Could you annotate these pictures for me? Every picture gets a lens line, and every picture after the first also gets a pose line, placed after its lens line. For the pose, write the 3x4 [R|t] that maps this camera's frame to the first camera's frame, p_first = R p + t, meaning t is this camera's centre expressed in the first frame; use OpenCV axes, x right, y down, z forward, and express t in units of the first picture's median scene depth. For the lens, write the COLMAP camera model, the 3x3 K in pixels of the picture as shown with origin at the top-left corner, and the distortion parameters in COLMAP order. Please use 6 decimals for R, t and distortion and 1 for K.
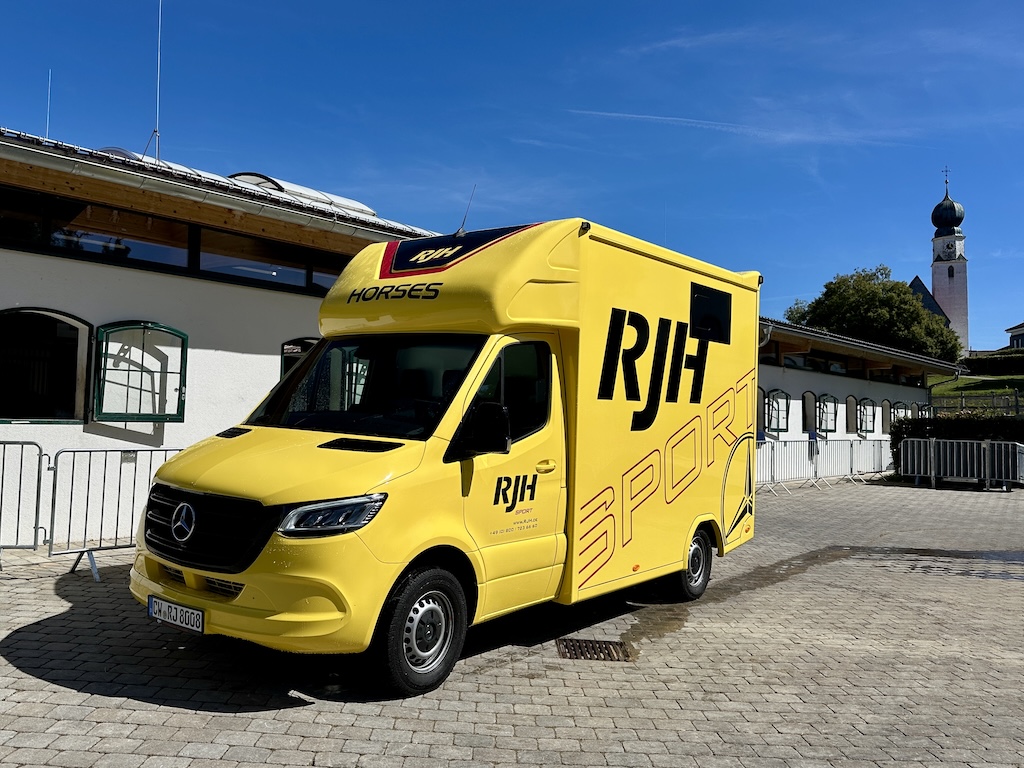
lens RADIAL K [[843.6, 0, 429.6], [0, 843.6, 350.4], [0, 0, 1]] dist [0.058344, -0.063498]
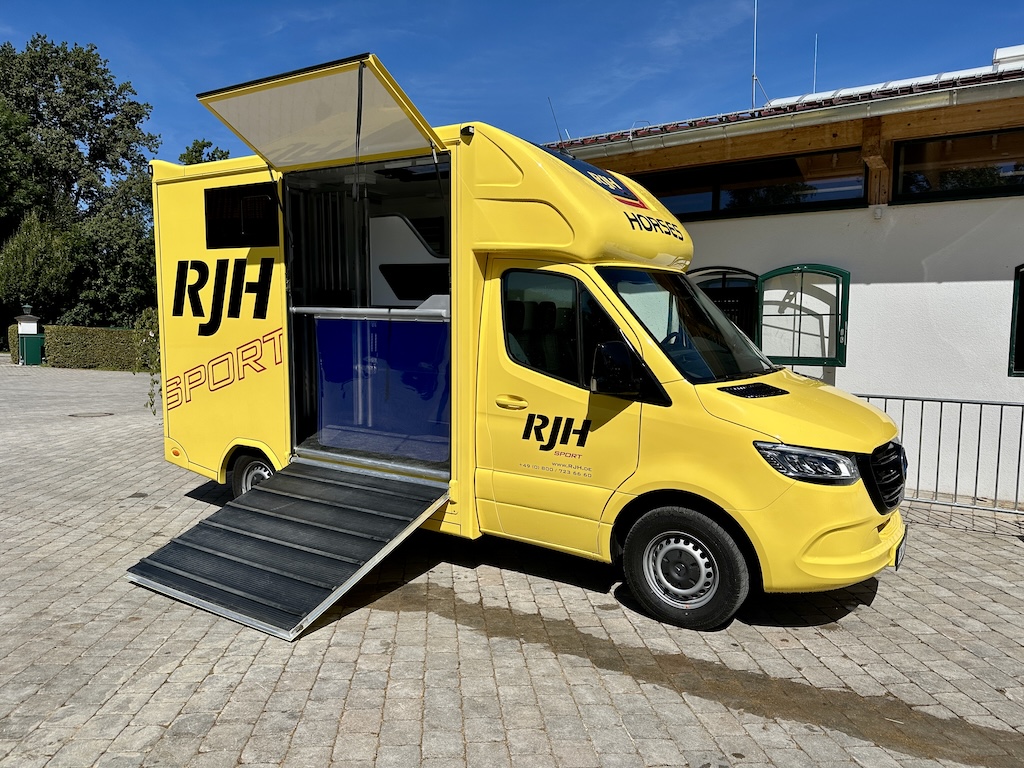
lens RADIAL K [[714.4, 0, 521.1], [0, 714.4, 392.1], [0, 0, 1]] dist [0.023747, -0.020813]
pose [[0.191732, 0.048788, -0.980234, 0.763237], [0.058636, 0.996410, 0.061062, 0.076834], [0.979694, -0.069184, 0.188183, 0.837738]]
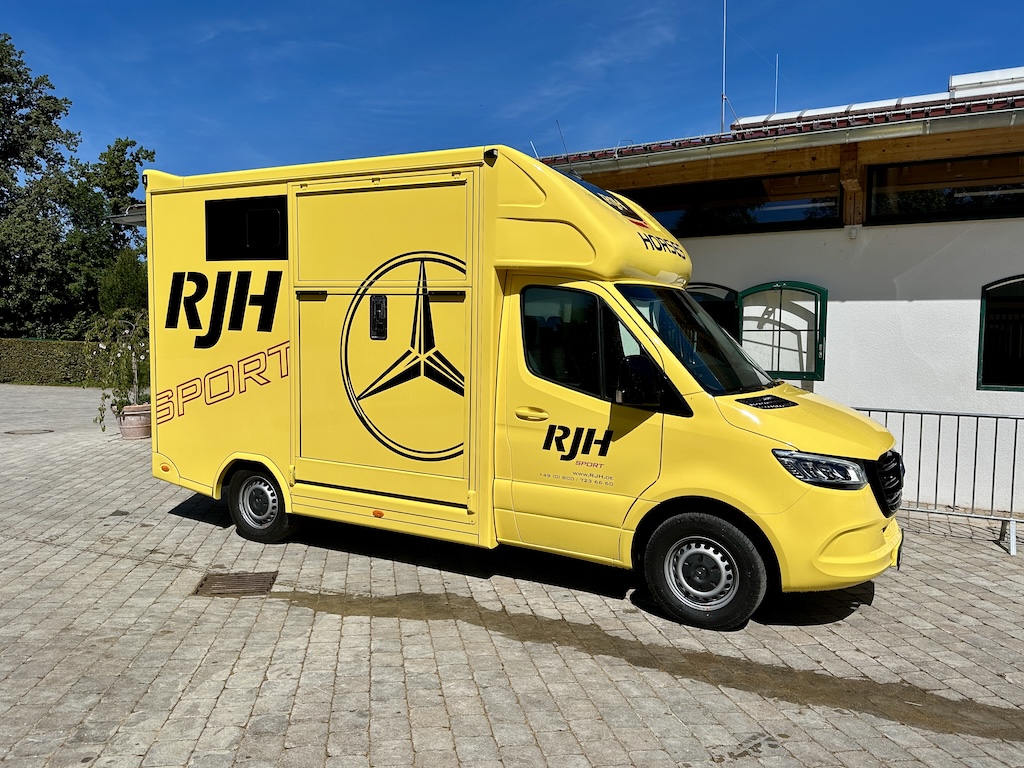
lens RADIAL K [[744.9, 0, 516.9], [0, 744.9, 390.4], [0, 0, 1]] dist [0.035558, -0.035331]
pose [[0.262832, 0.026057, -0.964490, 0.790217], [0.055898, 0.997545, 0.042183, 0.073229], [0.963221, -0.065000, 0.260730, 0.769876]]
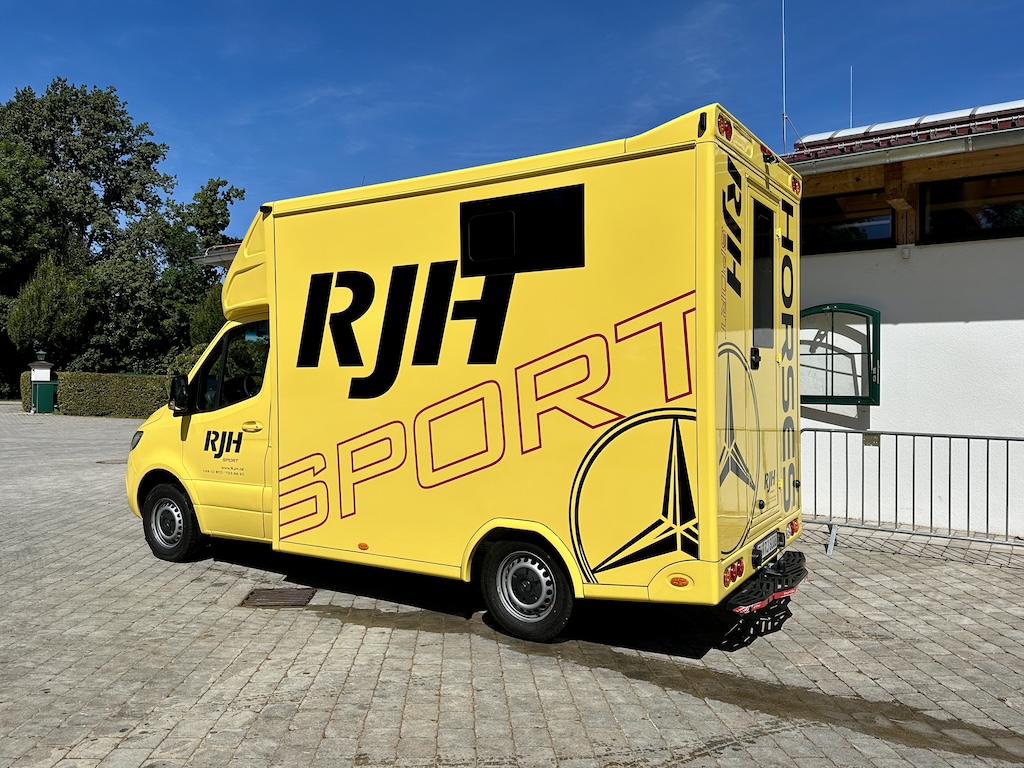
lens RADIAL K [[779.6, 0, 512.0], [0, 779.6, 384.0], [0, 0, 1]] dist [0.038666, -0.042974]
pose [[0.143801, -0.021822, -0.989366, 0.862425], [0.067810, 0.997624, -0.012149, 0.078078], [0.987281, -0.065342, 0.144939, 0.814465]]
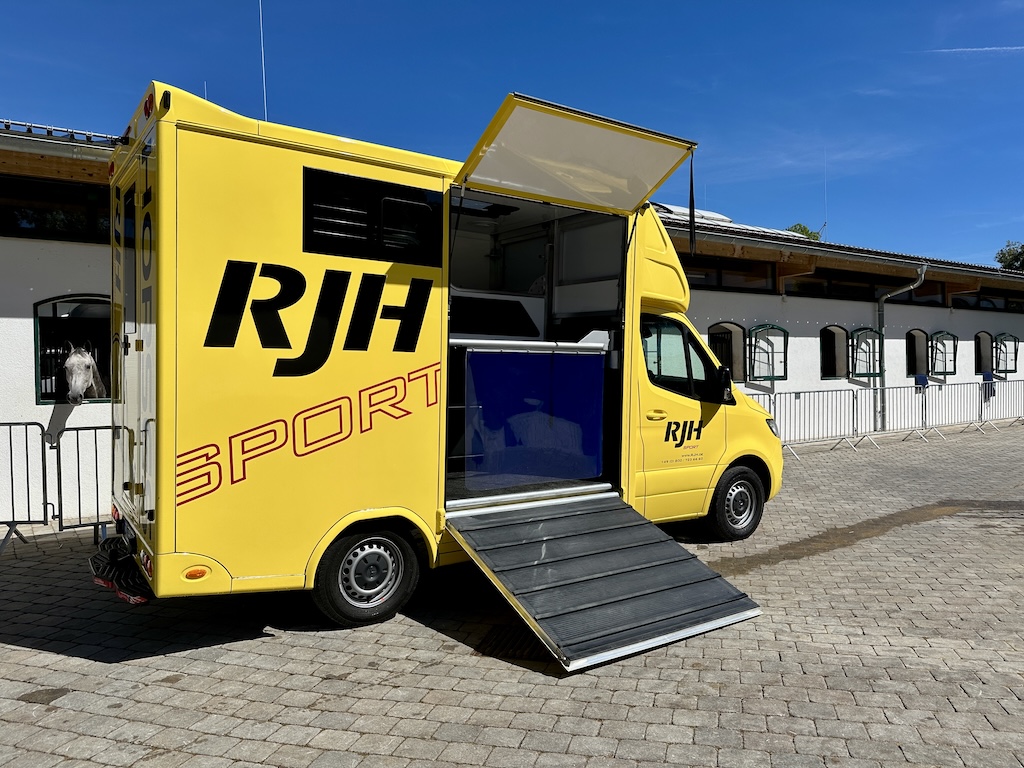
lens RADIAL K [[719.7, 0, 518.7], [0, 719.7, 387.8], [0, 0, 1]] dist [0.065992, -0.076996]
pose [[0.978103, -0.041796, -0.203881, 0.244158], [0.060578, 0.994385, 0.086771, 0.019739], [0.199109, -0.097222, 0.975143, 0.210444]]
